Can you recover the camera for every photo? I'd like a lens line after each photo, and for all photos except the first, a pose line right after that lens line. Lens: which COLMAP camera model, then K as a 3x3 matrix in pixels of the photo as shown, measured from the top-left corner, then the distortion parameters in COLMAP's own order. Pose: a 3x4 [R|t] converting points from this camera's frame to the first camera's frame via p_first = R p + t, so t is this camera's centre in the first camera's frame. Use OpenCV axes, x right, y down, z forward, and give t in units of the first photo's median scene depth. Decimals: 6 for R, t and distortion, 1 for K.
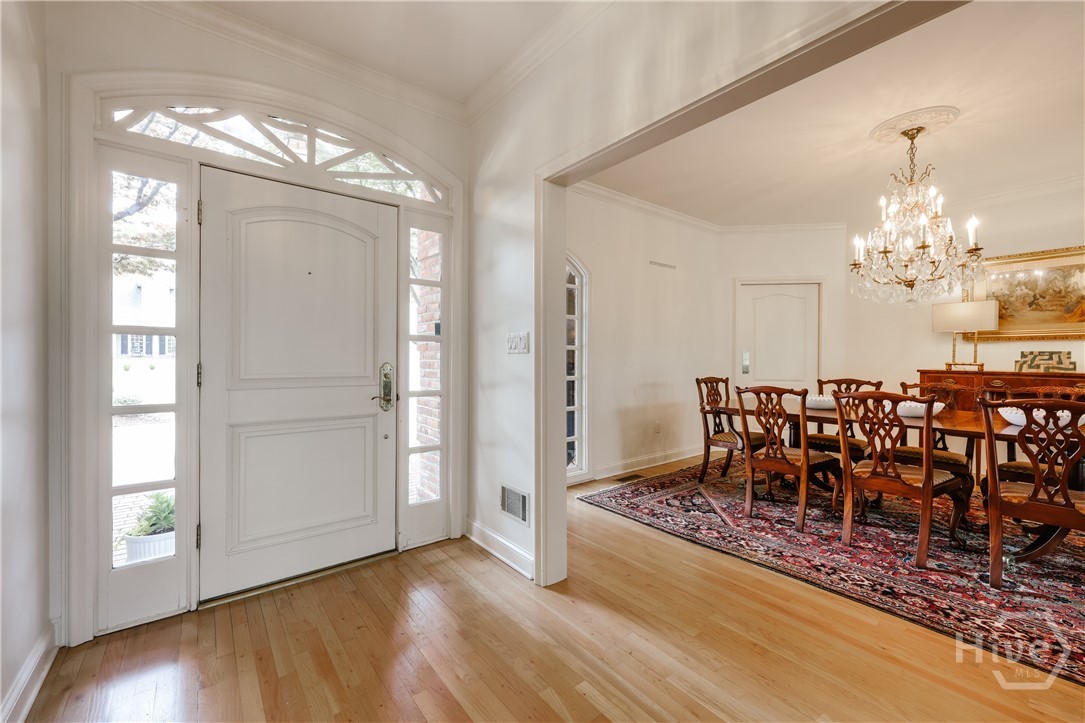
lens RADIAL K [[436.6, 0, 542.5], [0, 436.6, 361.5], [0, 0, 1]] dist [0.001484, 0.000121]
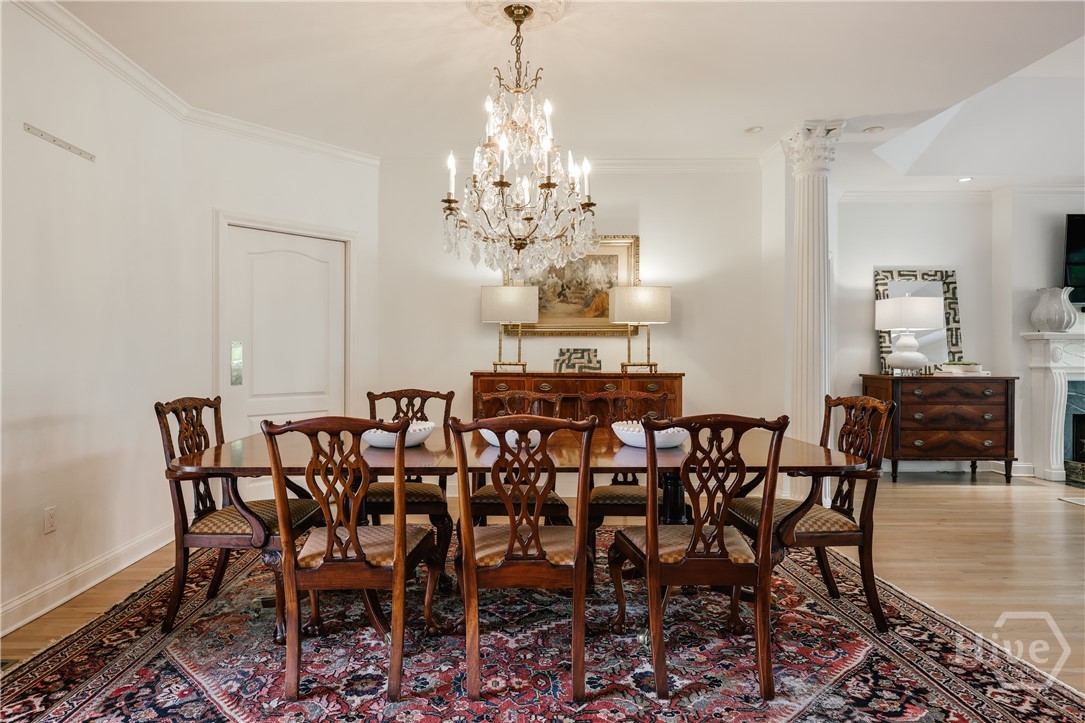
lens RADIAL K [[614.3, 0, 503.4], [0, 614.3, 355.7], [0, 0, 1]] dist [0.001807, 0.000355]
pose [[0.616301, -0.001682, 0.787509, 0.095878], [0.009114, 0.999946, -0.004997, -0.004933], [-0.787458, 0.010257, 0.616283, 0.419069]]
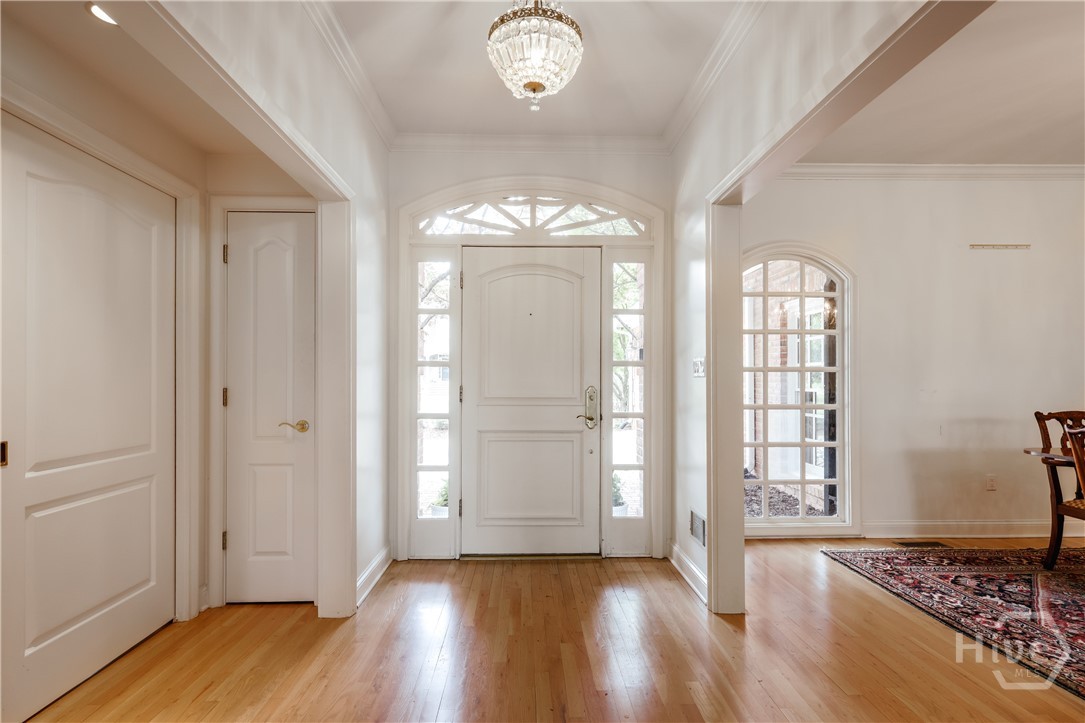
lens RADIAL K [[523.5, 0, 535.7], [0, 523.5, 380.6], [0, 0, 1]] dist [-0.000039, 0.000132]
pose [[0.800354, -0.001839, -0.599524, 0.277083], [-0.004944, 0.999941, -0.009667, 0.002000], [0.599507, 0.010701, 0.800298, -0.140304]]
